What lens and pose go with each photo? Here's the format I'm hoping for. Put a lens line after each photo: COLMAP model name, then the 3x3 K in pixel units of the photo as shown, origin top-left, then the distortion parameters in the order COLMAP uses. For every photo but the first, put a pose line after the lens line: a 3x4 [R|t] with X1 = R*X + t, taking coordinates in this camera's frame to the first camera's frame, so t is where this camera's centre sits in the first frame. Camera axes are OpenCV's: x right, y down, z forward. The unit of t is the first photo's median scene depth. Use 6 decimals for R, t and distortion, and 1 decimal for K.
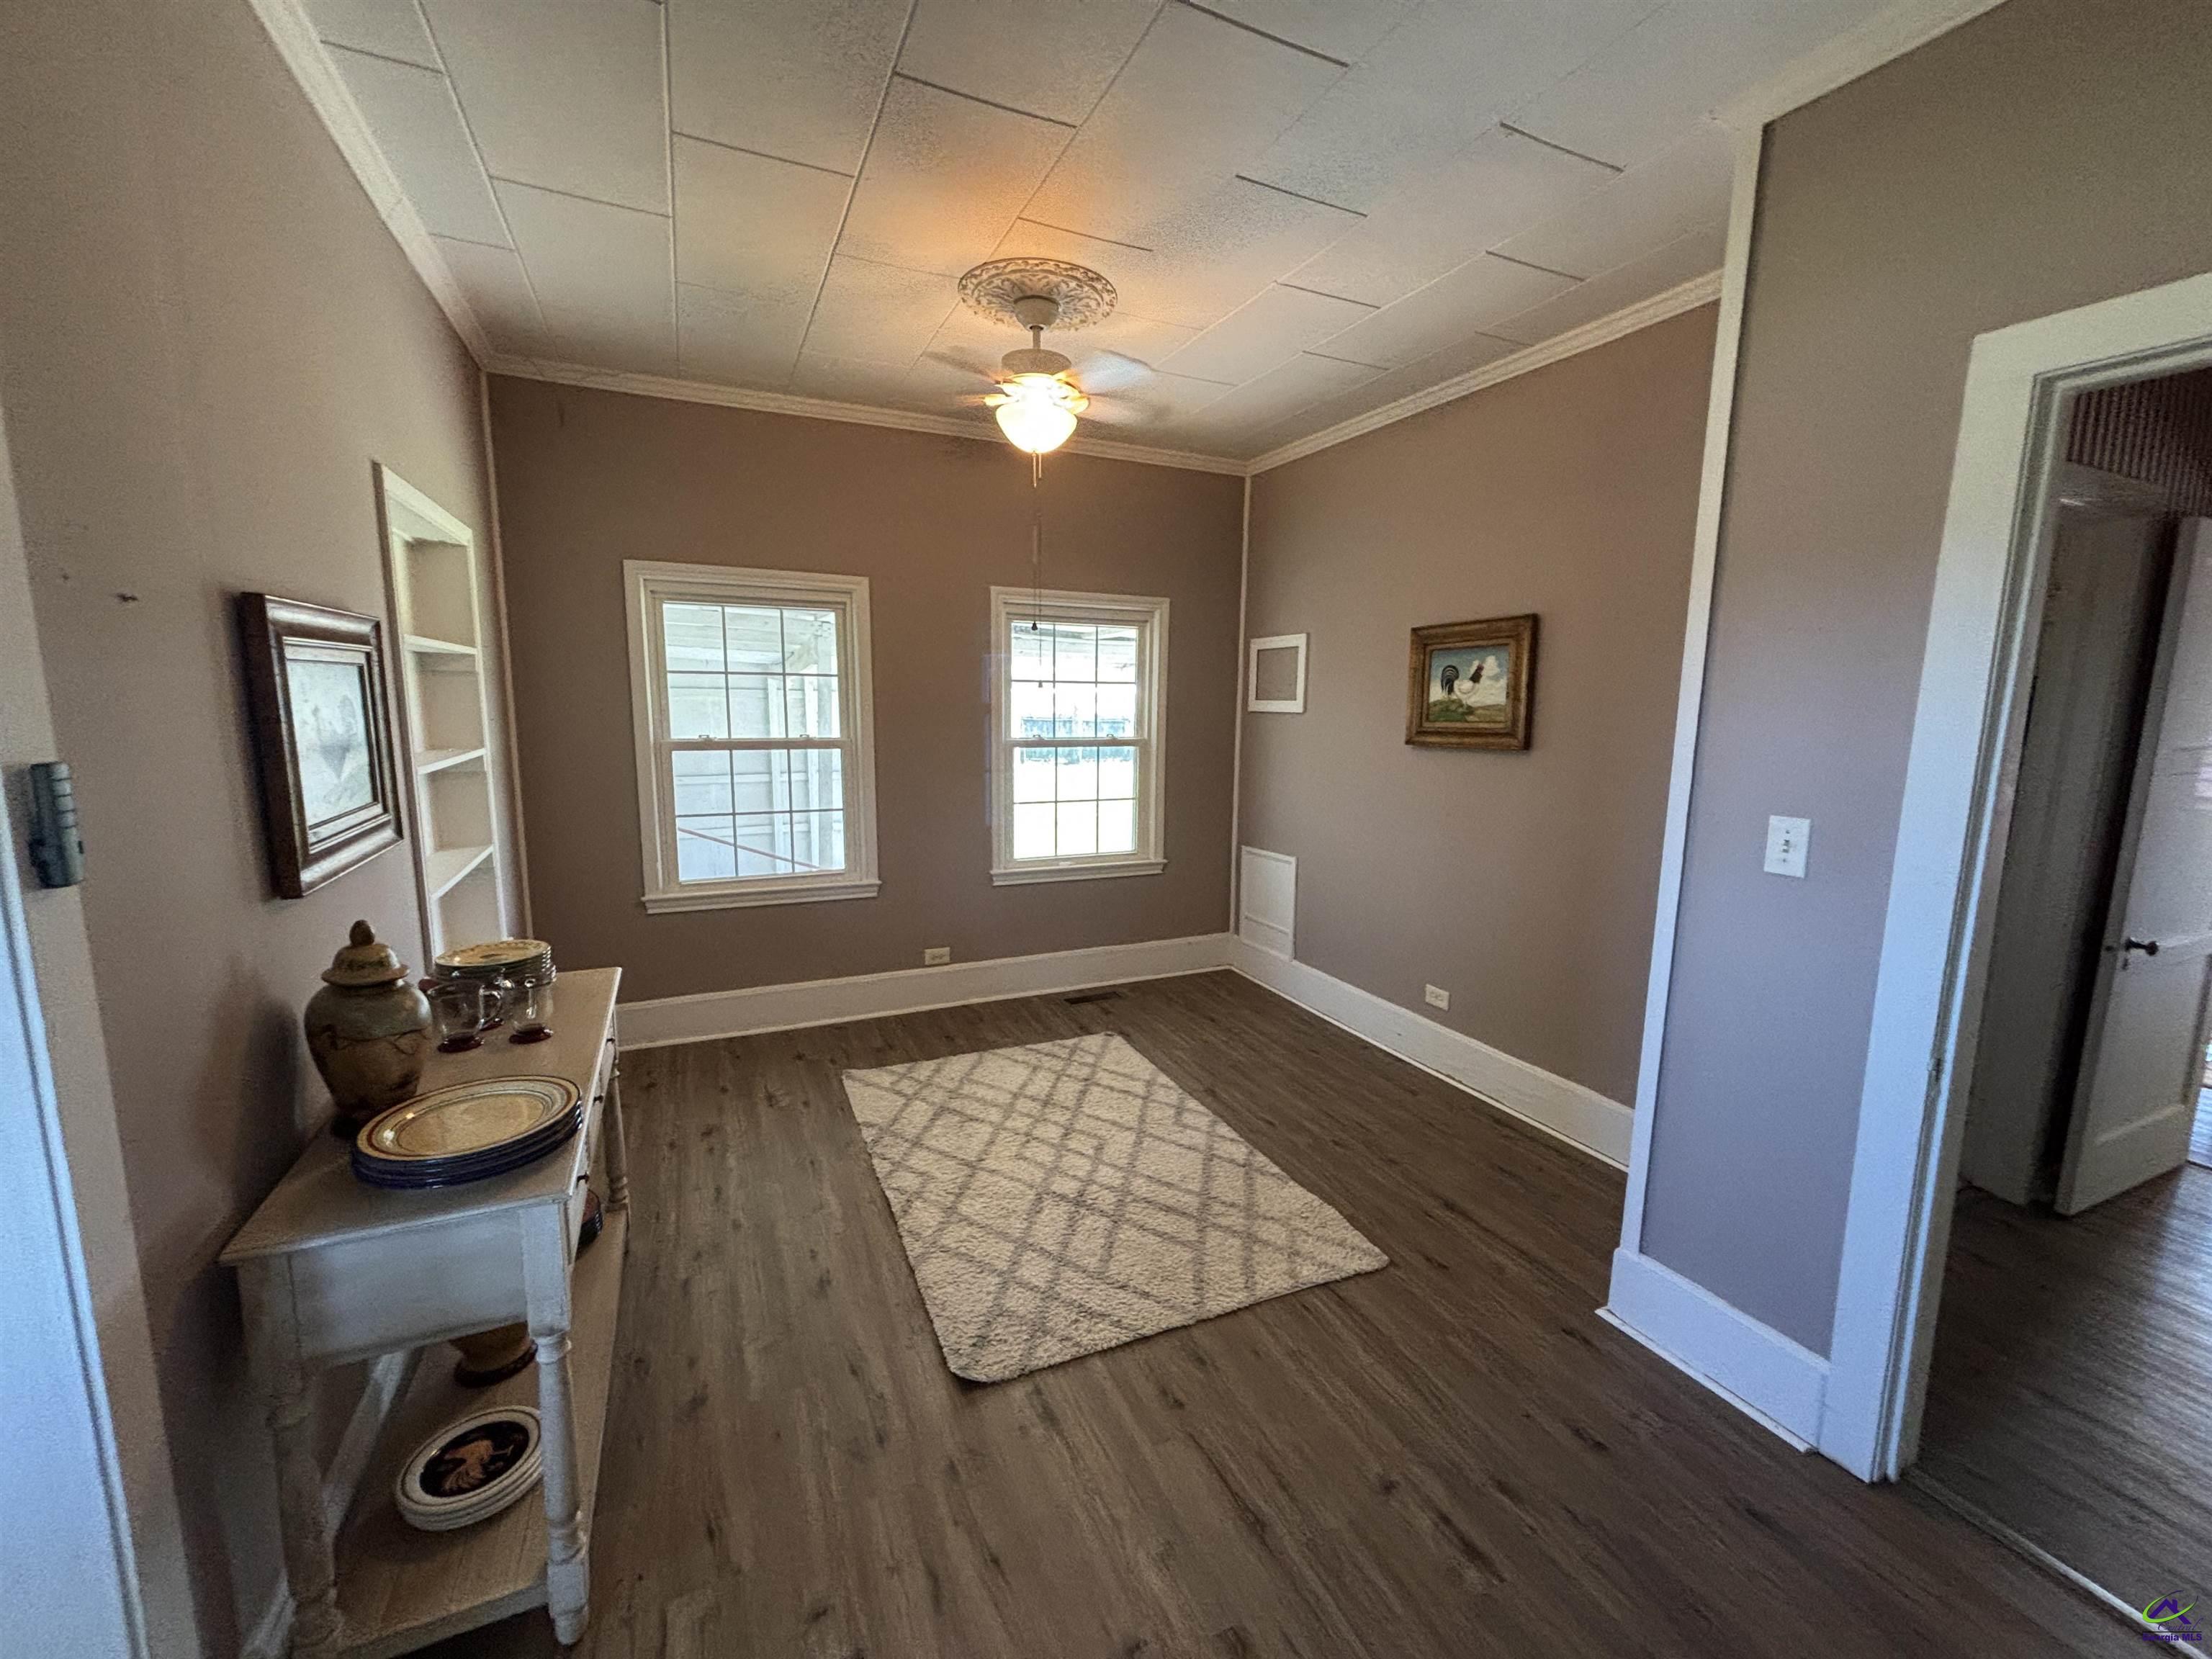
lens RADIAL K [[893.7, 0, 1101.0], [0, 893.7, 825.6], [0, 0, 1]] dist [0.008397, 0.000110]
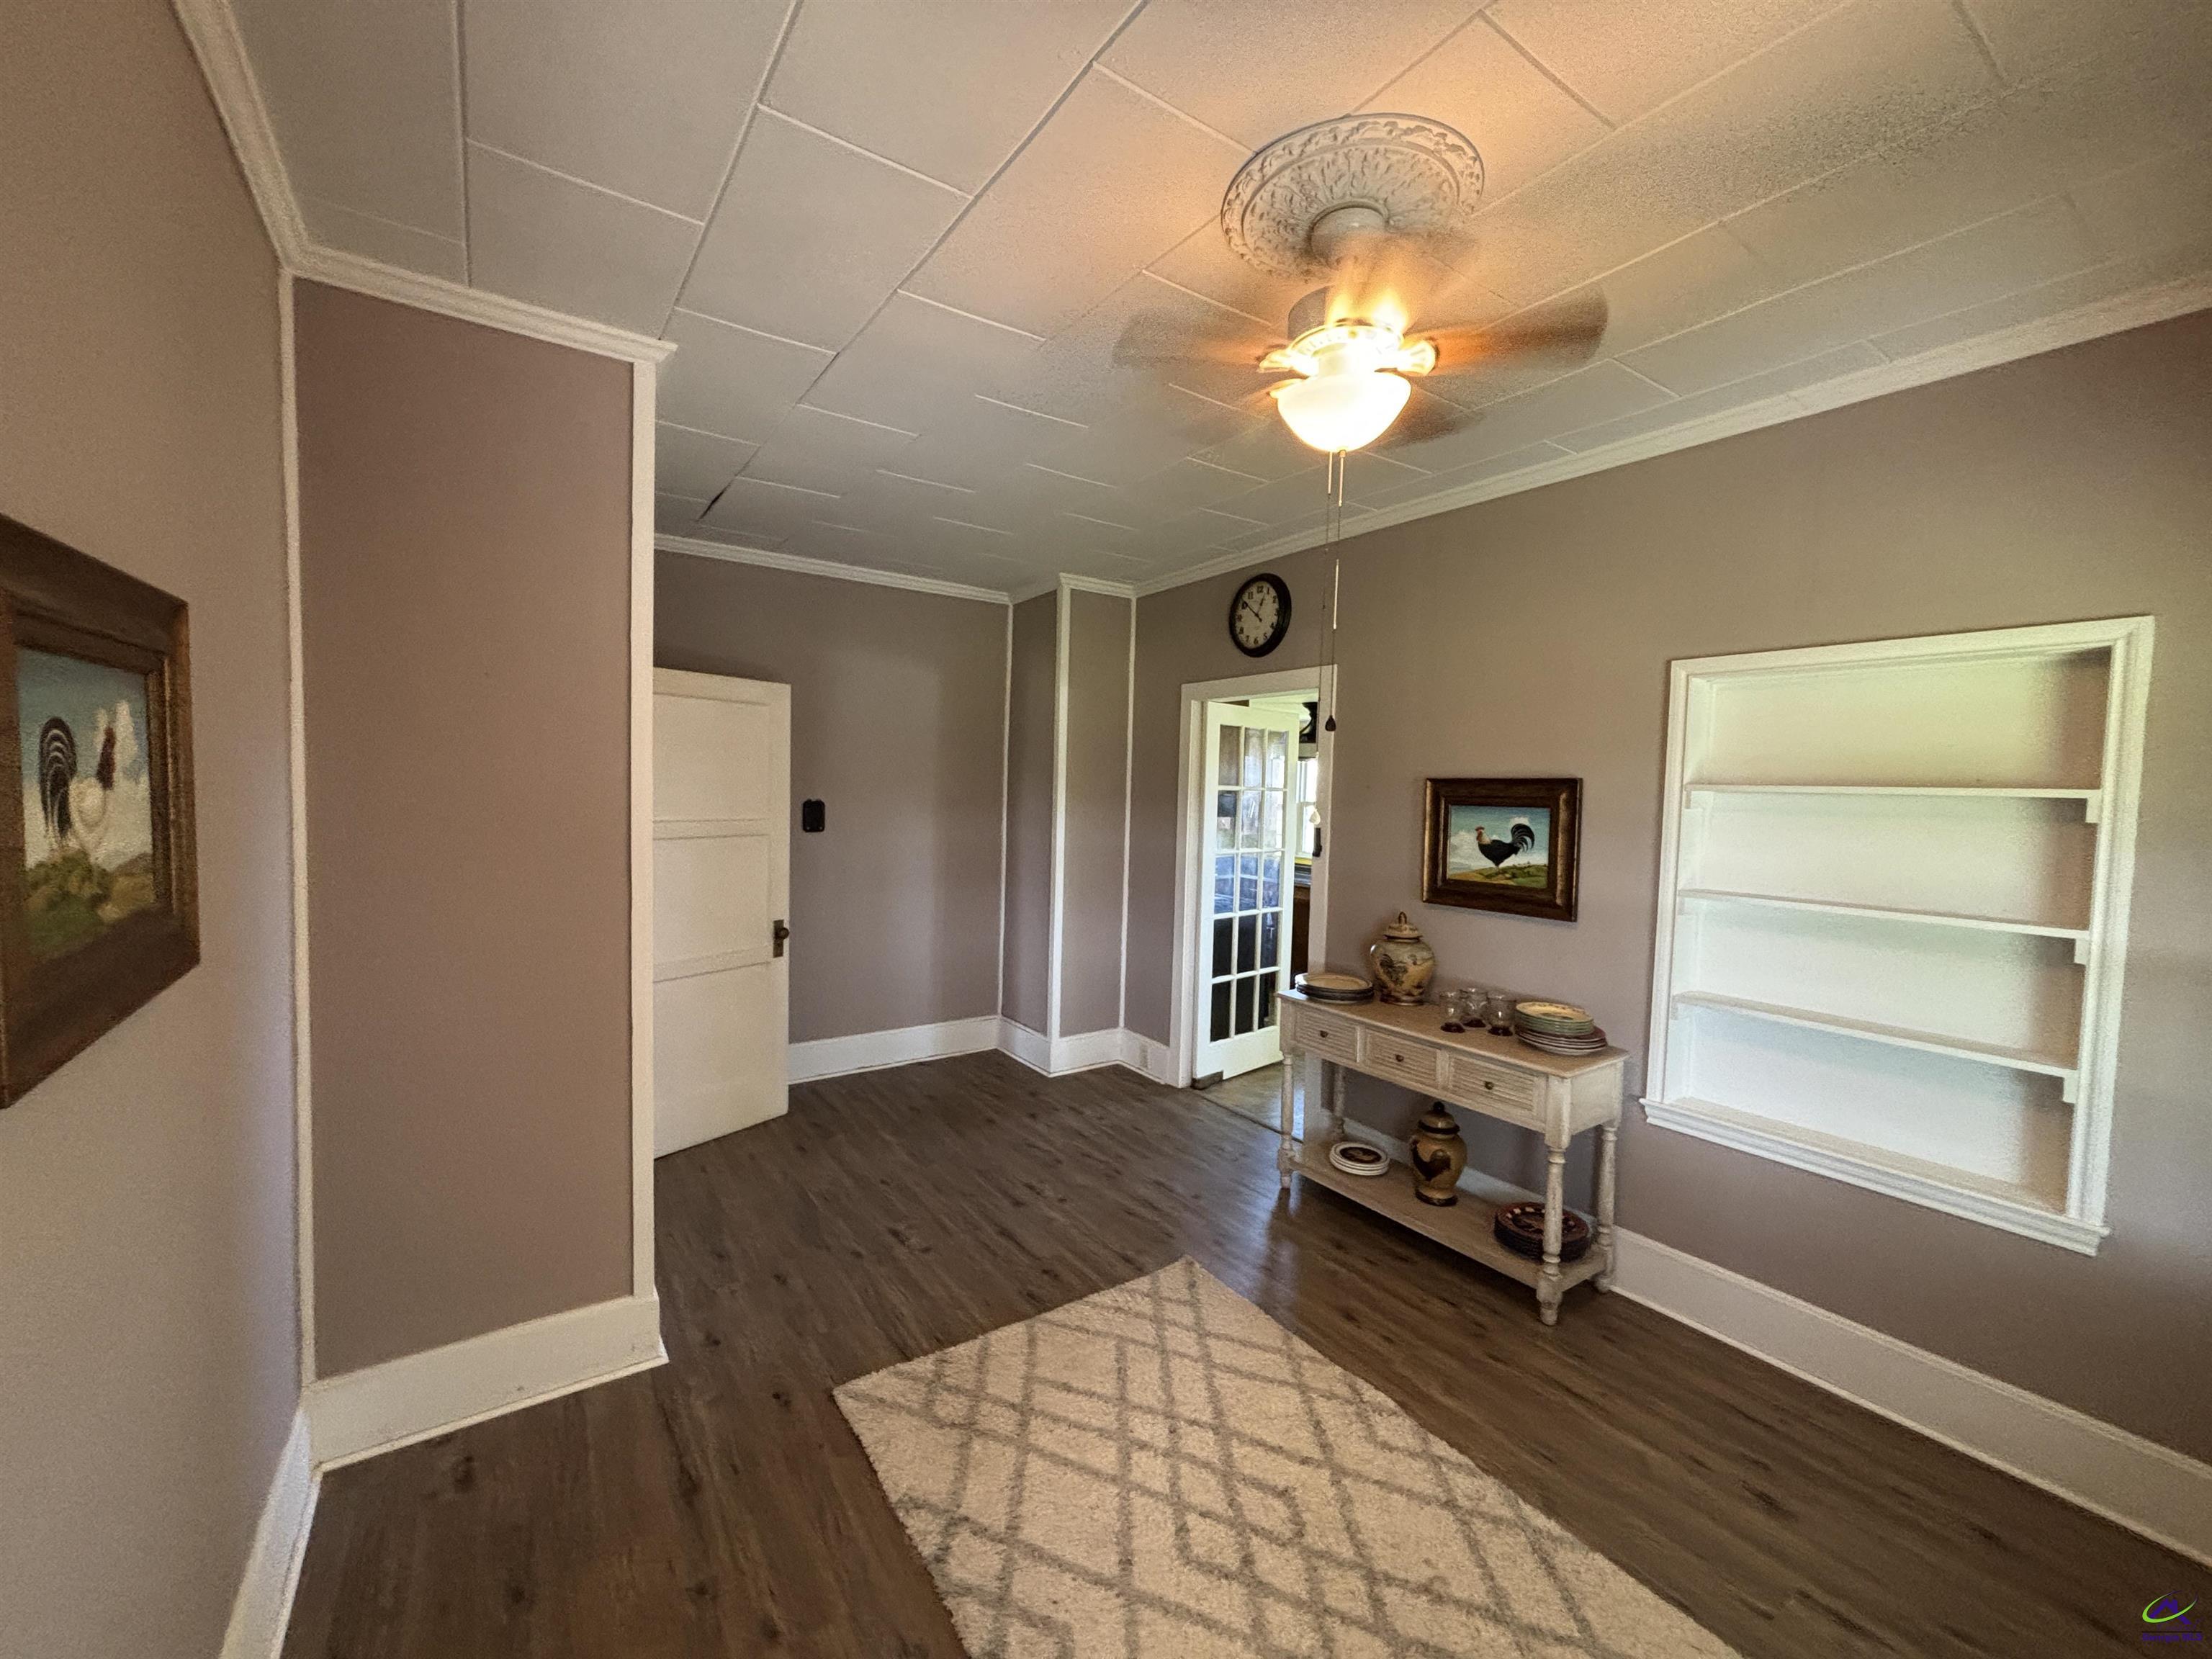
lens RADIAL K [[893.7, 0, 1101.0], [0, 893.7, 825.6], [0, 0, 1]] dist [0.008397, 0.000110]
pose [[-0.985402, -0.024247, -0.168510, 0.168227], [-0.056142, 0.980719, 0.187186, -0.239766], [0.160722, 0.193914, -0.967763, 1.453741]]
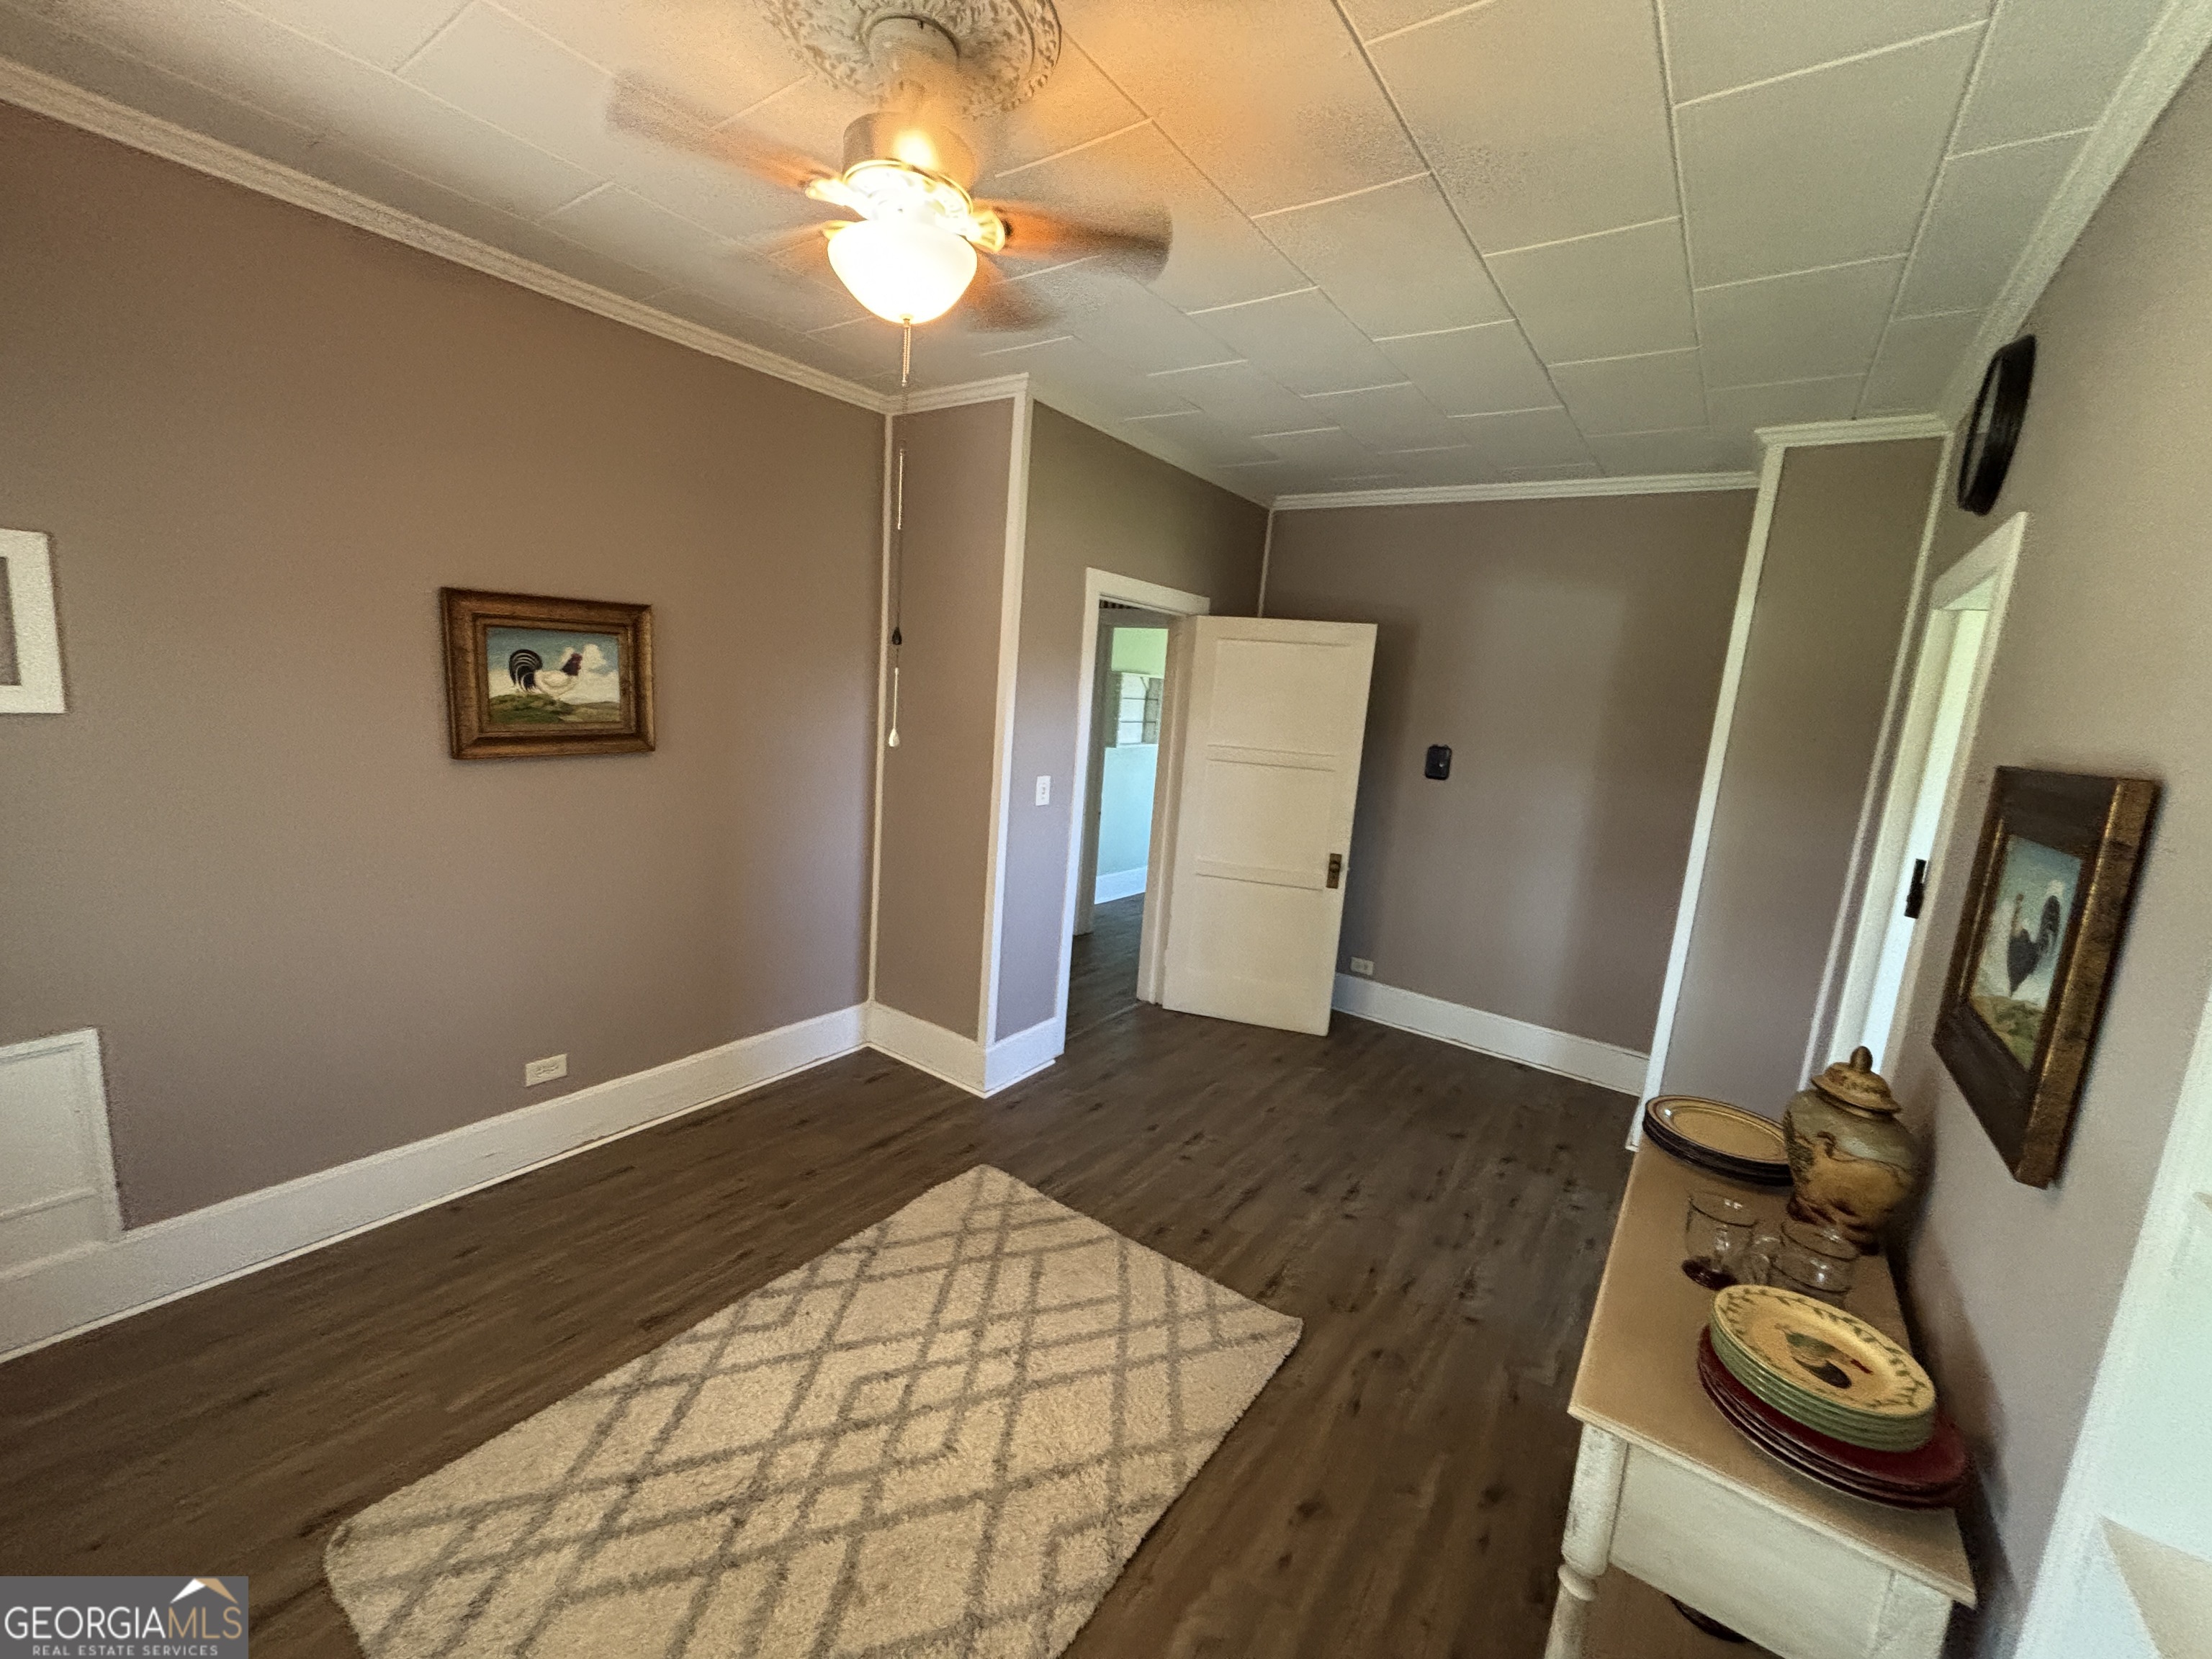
lens RADIAL K [[893.7, 0, 1101.0], [0, 893.7, 825.6], [0, 0, 1]] dist [0.008397, 0.000110]
pose [[-0.489465, -0.190967, 0.850856, -0.587397], [0.044485, 0.968988, 0.243071, -0.222260], [-0.870887, 0.156826, -0.465791, 1.071512]]
